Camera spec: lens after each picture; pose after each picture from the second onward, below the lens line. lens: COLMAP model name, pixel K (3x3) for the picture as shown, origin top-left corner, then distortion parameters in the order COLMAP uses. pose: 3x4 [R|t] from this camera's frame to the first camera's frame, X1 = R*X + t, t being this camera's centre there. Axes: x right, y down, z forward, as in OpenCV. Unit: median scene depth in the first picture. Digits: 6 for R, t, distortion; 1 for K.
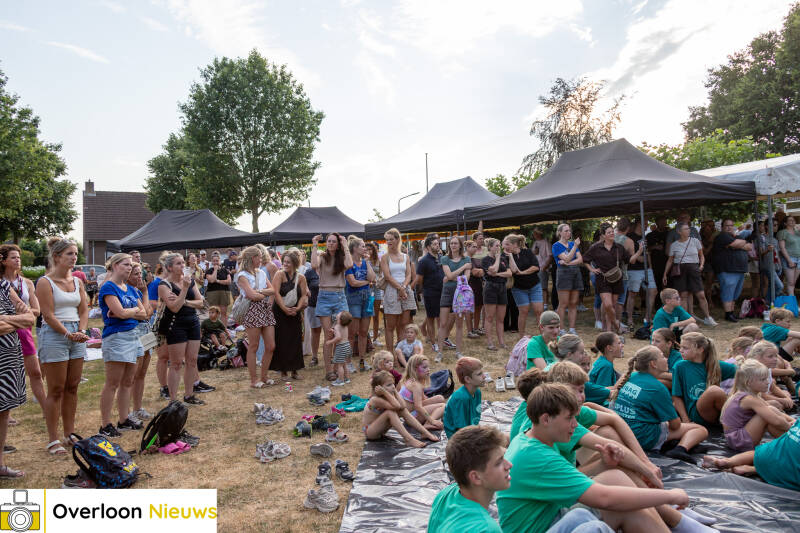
lens RADIAL K [[631.4, 0, 400.7], [0, 631.4, 271.3], [0, 0, 1]] dist [0.065746, -0.072727]
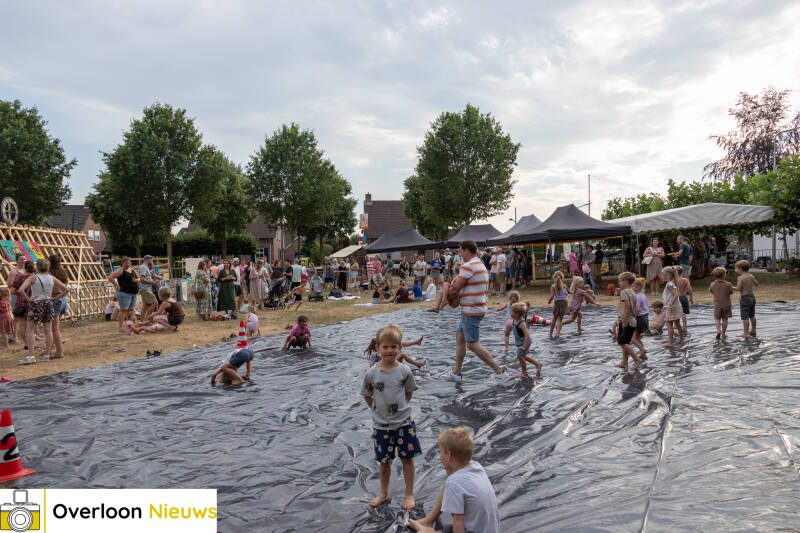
lens RADIAL K [[631.4, 0, 400.7], [0, 631.4, 271.3], [0, 0, 1]] dist [0.065746, -0.072727]
pose [[0.913321, 0.023469, -0.406563, 0.190644], [-0.016158, 0.999640, 0.021406, -0.007403], [0.406919, -0.012982, 0.913372, -0.307290]]
